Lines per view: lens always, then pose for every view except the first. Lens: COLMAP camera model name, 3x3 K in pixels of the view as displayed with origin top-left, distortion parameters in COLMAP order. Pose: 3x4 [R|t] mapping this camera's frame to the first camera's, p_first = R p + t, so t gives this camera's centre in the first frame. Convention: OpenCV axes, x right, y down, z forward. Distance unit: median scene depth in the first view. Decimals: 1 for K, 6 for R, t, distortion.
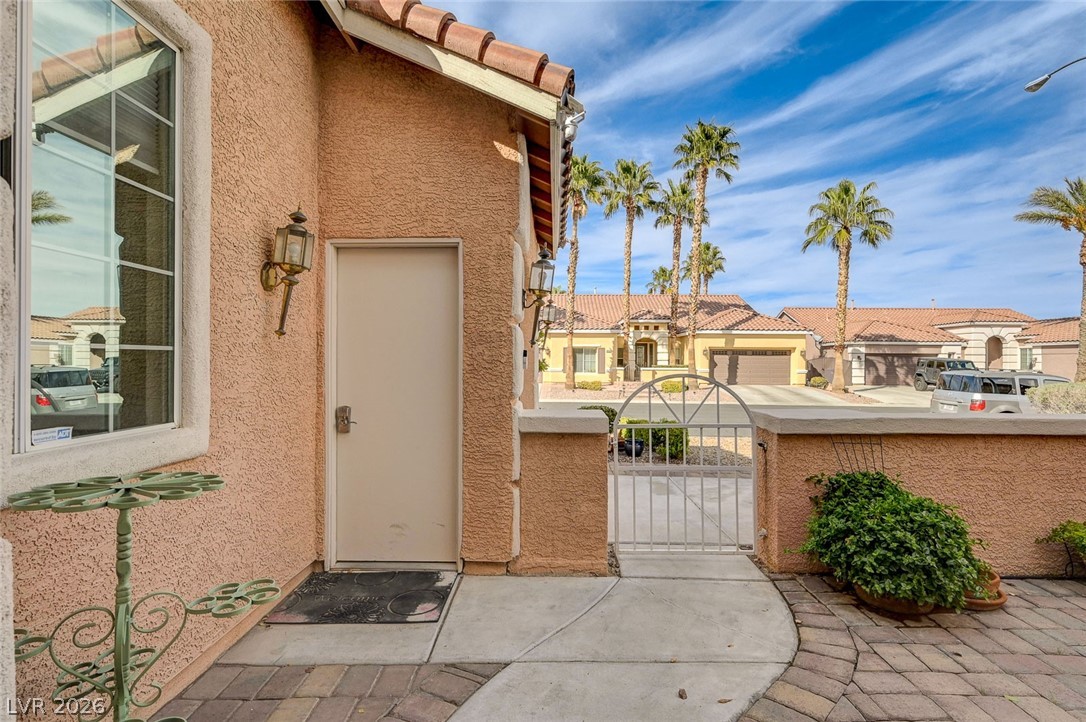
lens RADIAL K [[516.8, 0, 543.0], [0, 516.8, 361.0], [0, 0, 1]] dist [-0.000593, 0.000192]
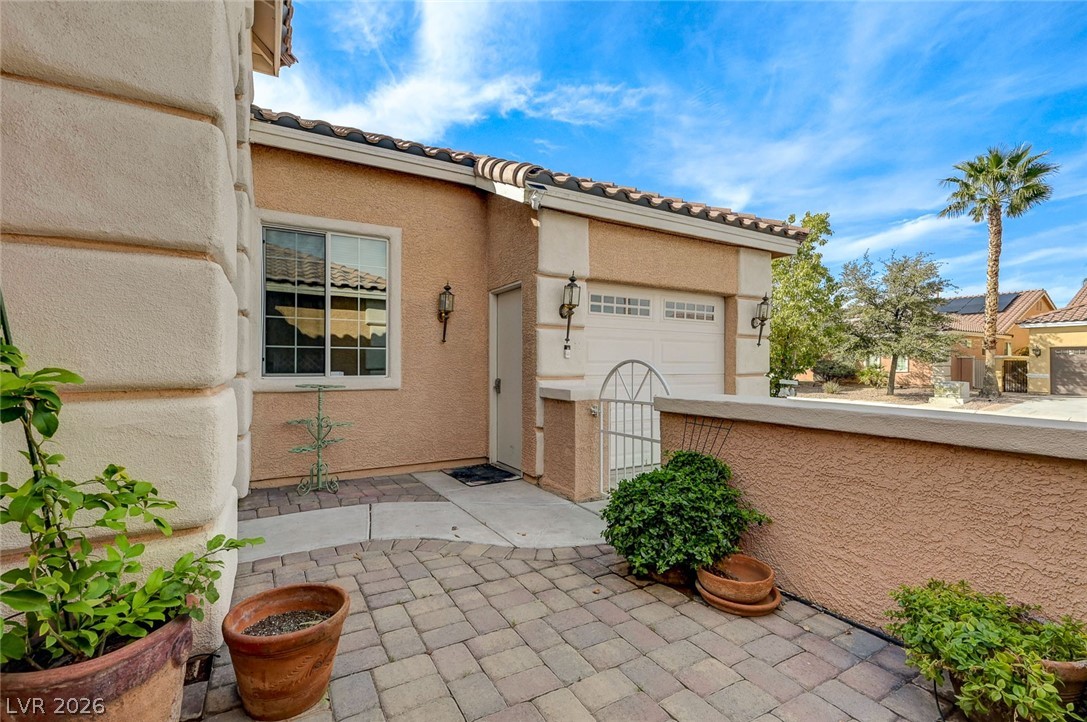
lens RADIAL K [[480.3, 0, 543.5], [0, 480.3, 361.0], [0, 0, 1]] dist [-0.000506, -0.000111]
pose [[0.516946, -0.009335, -0.855967, 1.221013], [0.000056, 0.999941, -0.010872, 0.044210], [0.856018, 0.005572, 0.516916, 0.248509]]
